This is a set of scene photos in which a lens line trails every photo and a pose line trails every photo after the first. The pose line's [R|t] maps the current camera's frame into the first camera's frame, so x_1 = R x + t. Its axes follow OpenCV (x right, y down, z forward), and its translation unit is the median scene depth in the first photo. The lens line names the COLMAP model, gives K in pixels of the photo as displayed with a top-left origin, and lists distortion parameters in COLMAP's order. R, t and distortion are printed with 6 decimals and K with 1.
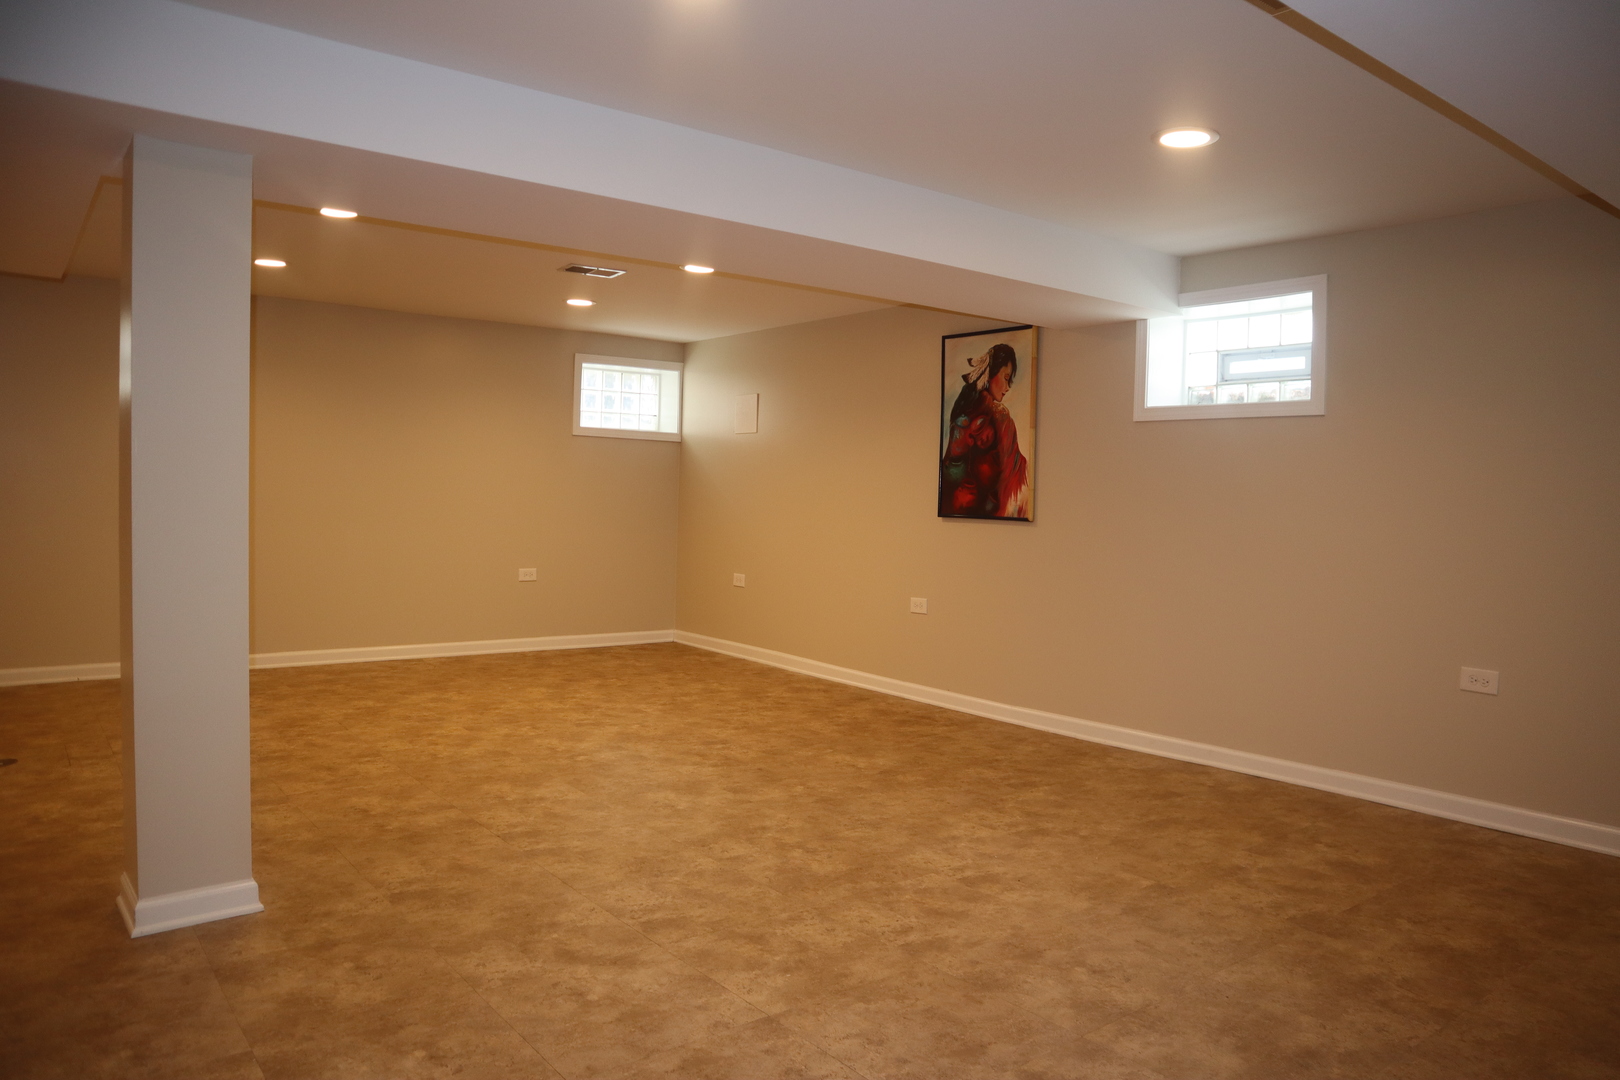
lens RADIAL K [[1132.2, 0, 794.4], [0, 1132.2, 542.2], [0, 0, 1]] dist [-0.084094, 0.051671]
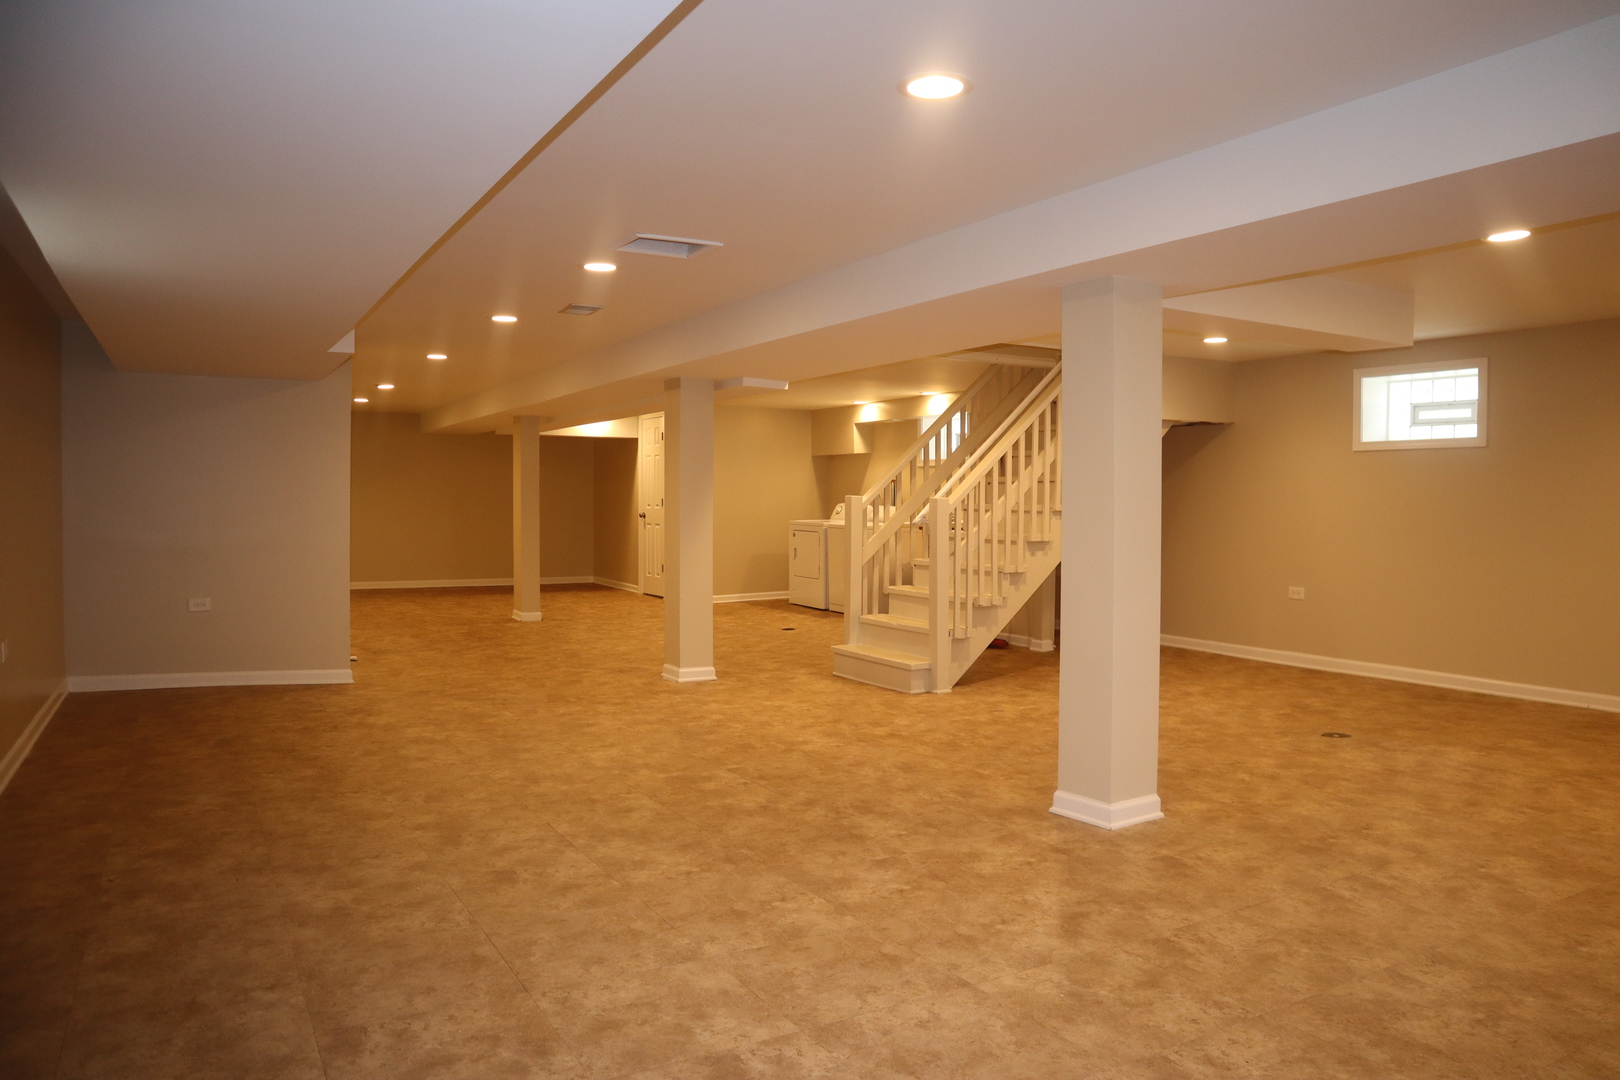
lens RADIAL K [[1132.2, 0, 812.3], [0, 1132.2, 535.6], [0, 0, 1]] dist [-0.084094, 0.051671]
pose [[-0.139924, 0.000191, -0.990162, 0.788665], [-0.048708, 0.998788, 0.007076, -0.011342], [0.988964, 0.049219, -0.139745, 0.710563]]
